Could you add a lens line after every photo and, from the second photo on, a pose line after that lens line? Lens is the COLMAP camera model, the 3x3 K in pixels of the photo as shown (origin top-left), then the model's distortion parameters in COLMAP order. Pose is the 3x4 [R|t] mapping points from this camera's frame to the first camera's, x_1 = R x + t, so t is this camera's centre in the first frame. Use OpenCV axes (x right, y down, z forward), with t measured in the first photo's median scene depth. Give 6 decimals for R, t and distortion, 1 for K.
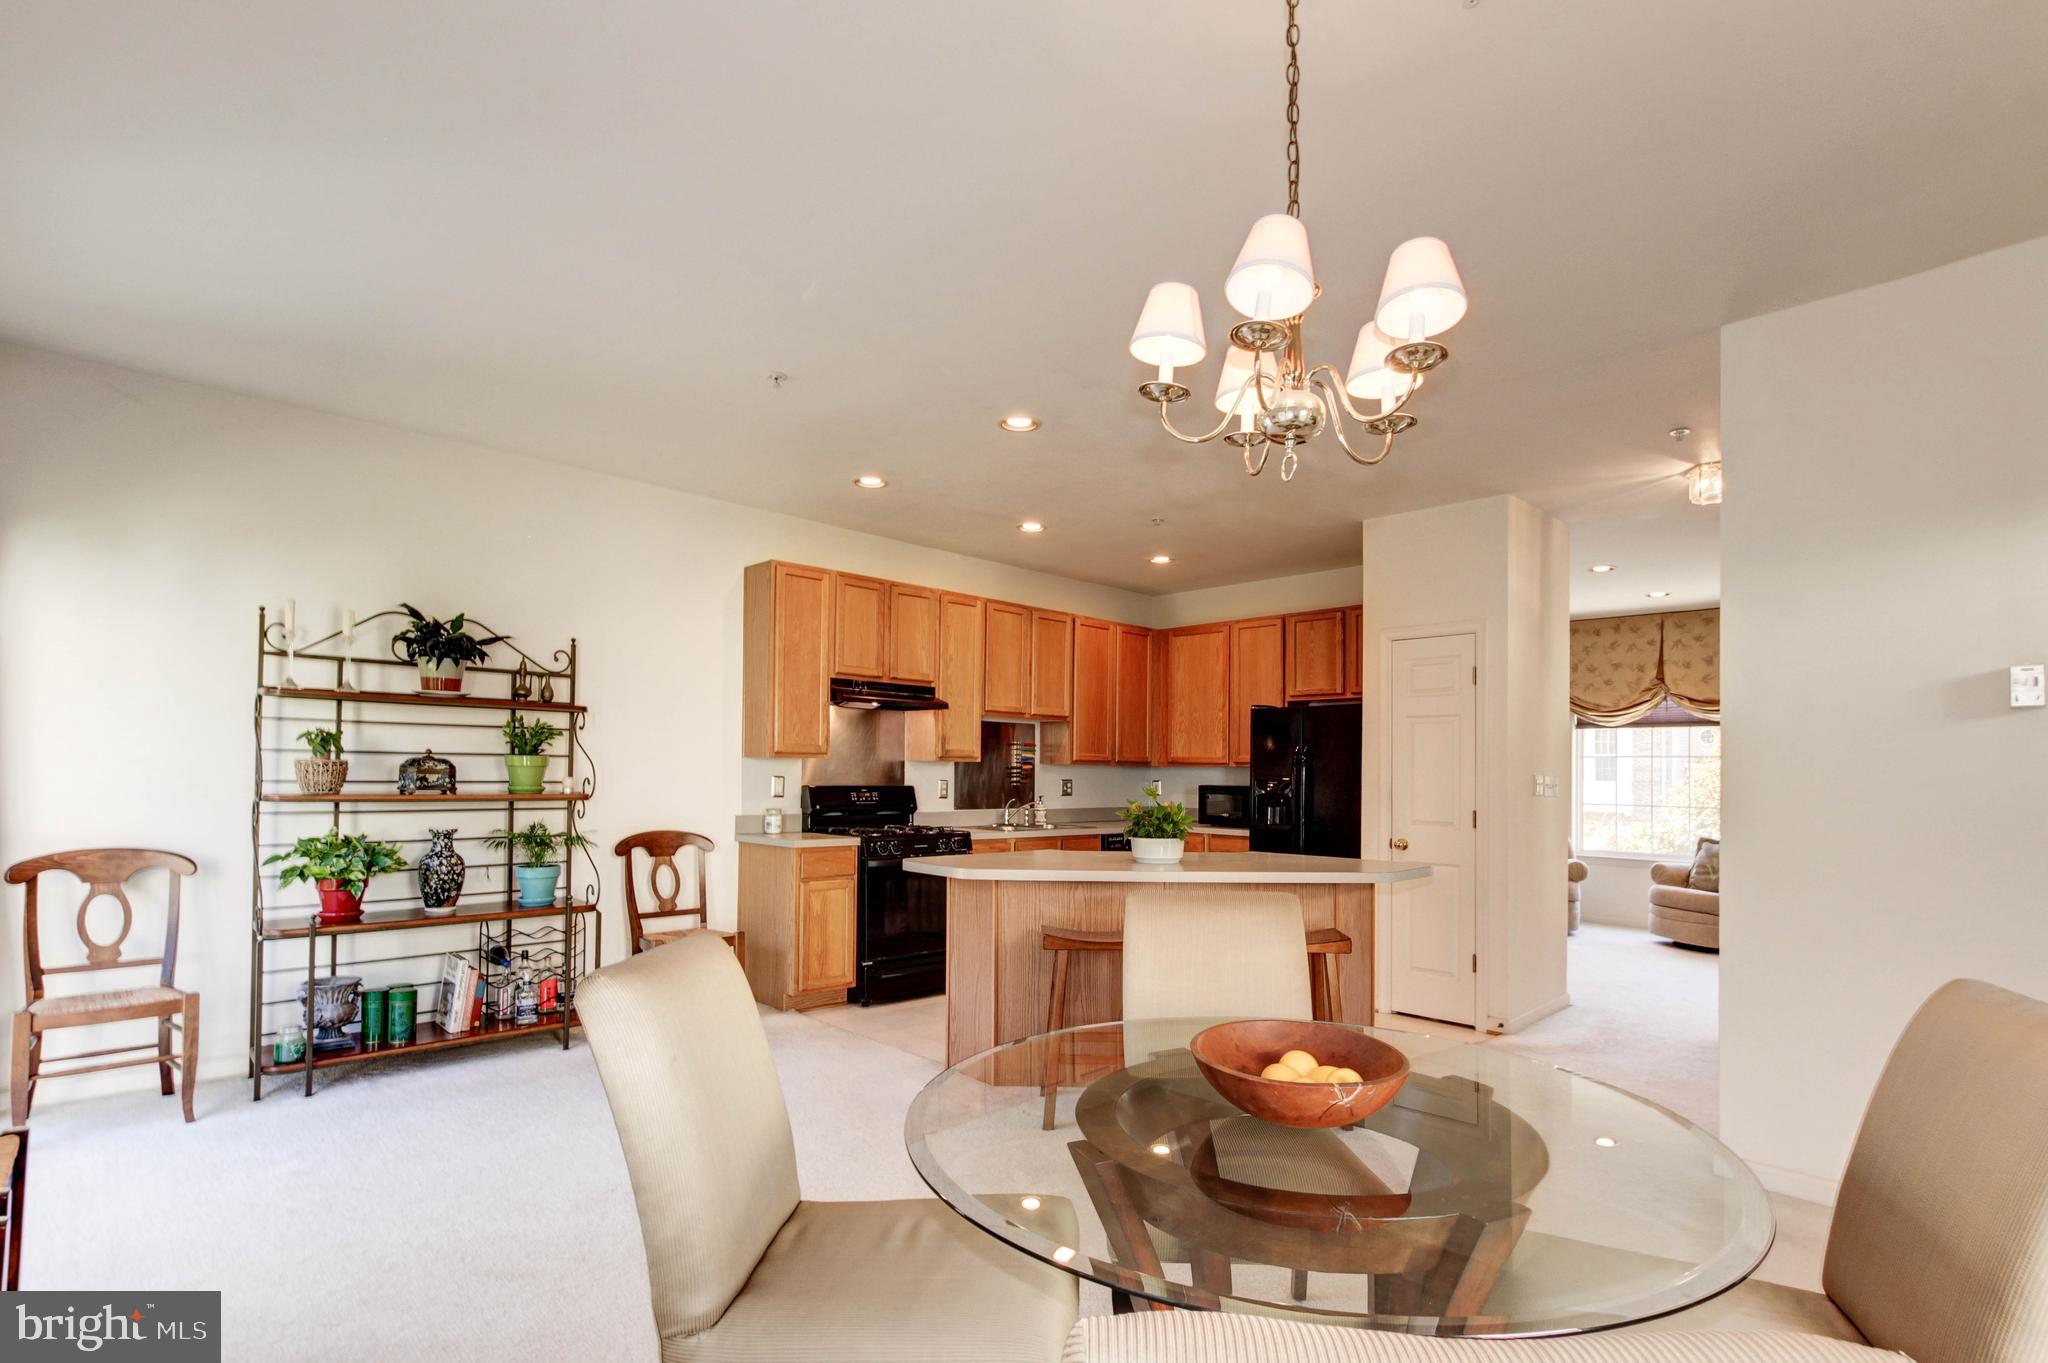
lens RADIAL K [[980.9, 0, 1029.7], [0, 980.9, 758.9], [0, 0, 1]] dist [-0.000328, -0.000378]
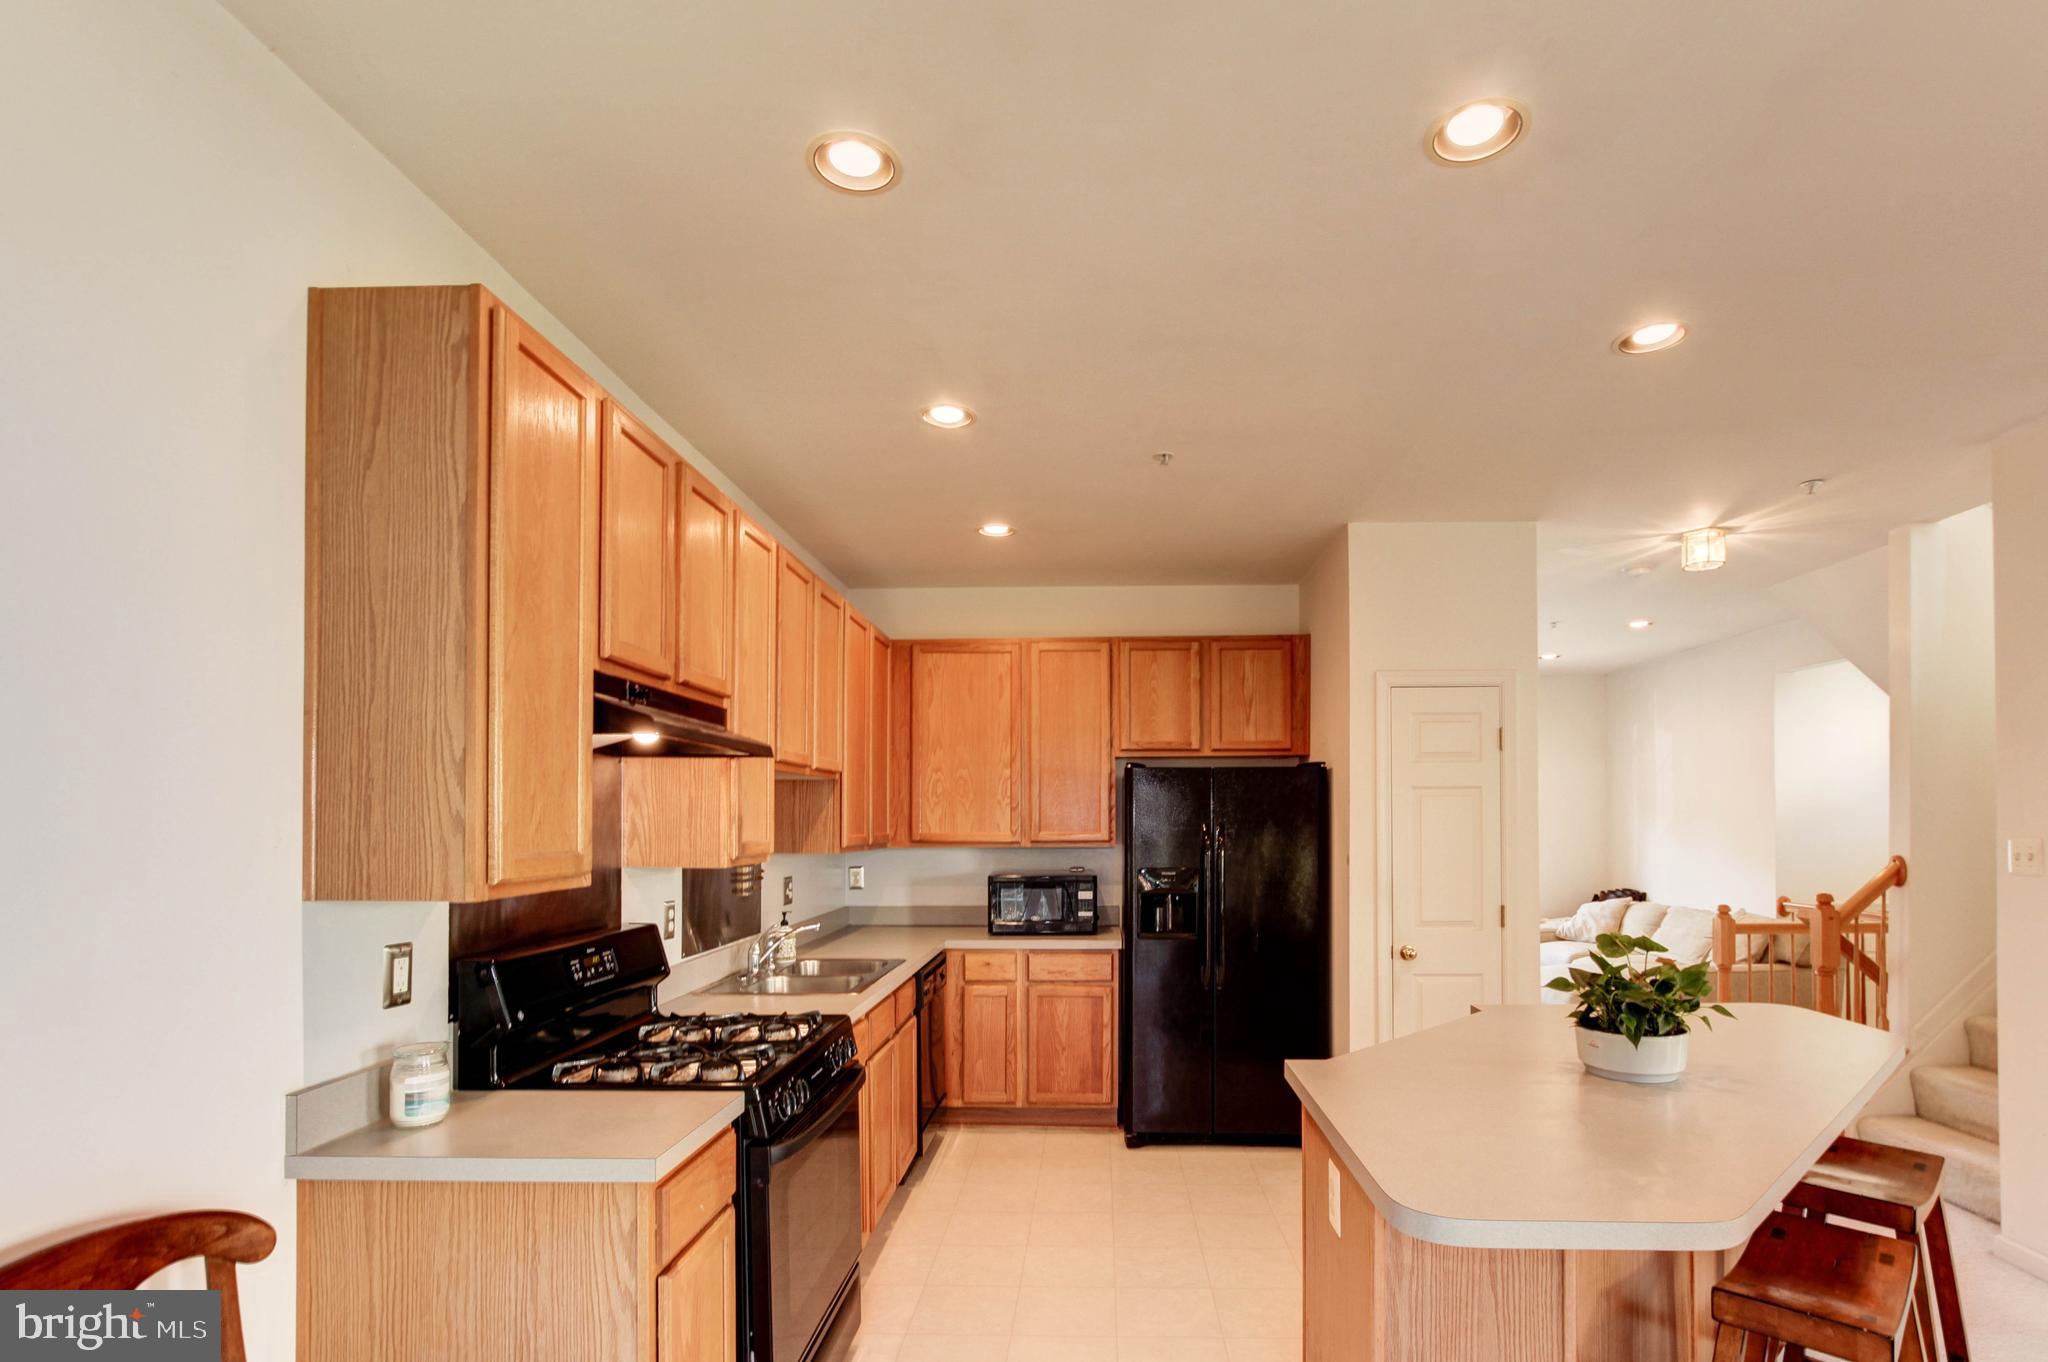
lens RADIAL K [[971.2, 0, 1034.8], [0, 971.2, 788.8], [0, 0, 1]] dist [0.001282, 0.000087]
pose [[0.730523, 0.004478, 0.682873, -0.400613], [0.004966, 0.999917, -0.011869, -0.038189], [-0.682870, 0.012061, 0.730441, 0.741288]]
